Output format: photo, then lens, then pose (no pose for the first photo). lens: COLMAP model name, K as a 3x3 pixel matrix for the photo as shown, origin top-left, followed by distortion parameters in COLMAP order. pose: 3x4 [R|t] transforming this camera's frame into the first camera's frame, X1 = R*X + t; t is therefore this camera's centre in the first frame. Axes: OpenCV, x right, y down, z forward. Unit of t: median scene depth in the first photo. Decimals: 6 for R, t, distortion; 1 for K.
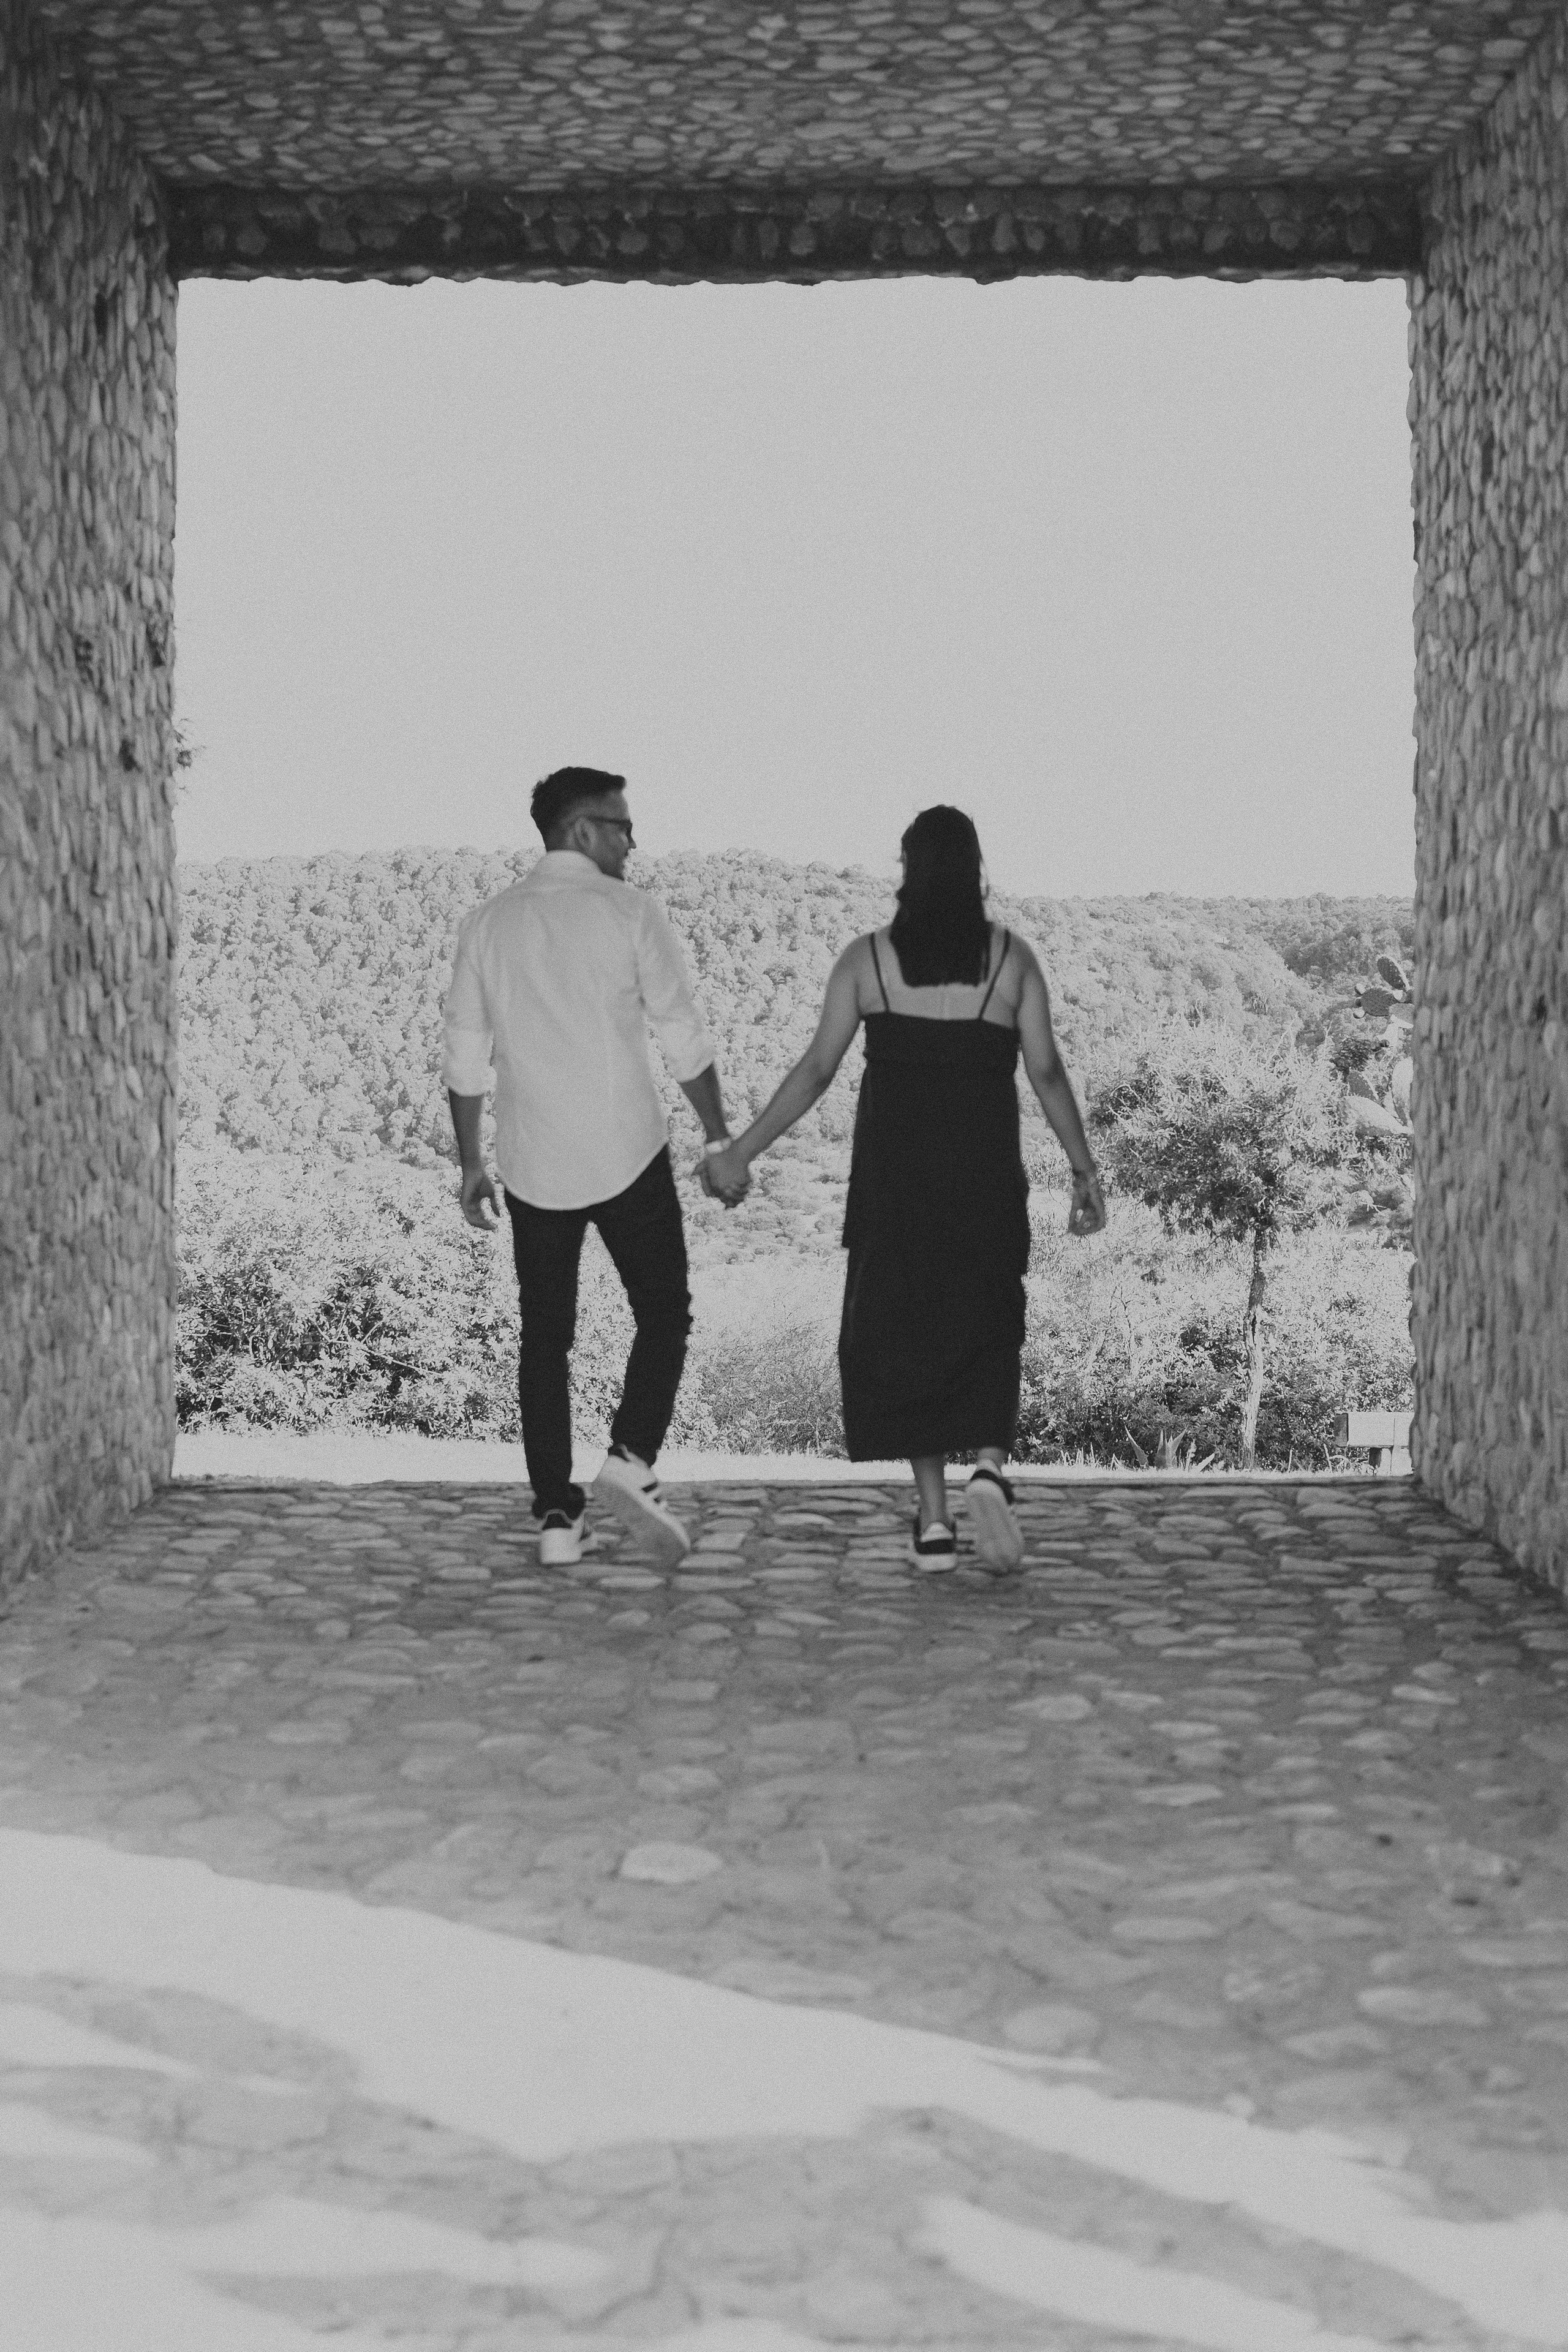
lens RADIAL K [[3270.0, 0, 782.5], [0, 3270.0, 1179.4], [0, 0, 1]] dist [-0.031047, 0.000000]
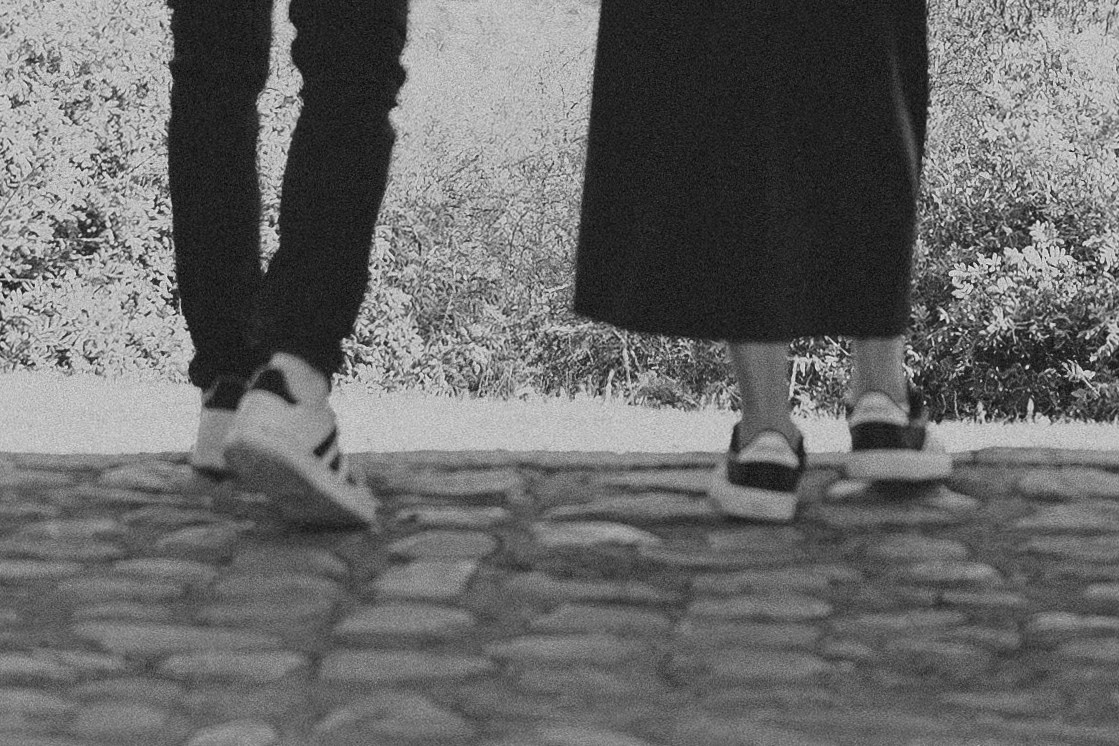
lens RADIAL K [[1311.4, 0, 559.5], [0, 1311.4, 375.5], [0, 0, 1]] dist [-0.008853, 0.000000]
pose [[0.997340, 0.018632, 0.070467, -0.013240], [-0.014713, 0.998337, -0.055731, 0.091518], [-0.071388, 0.054546, 0.995956, 0.806473]]
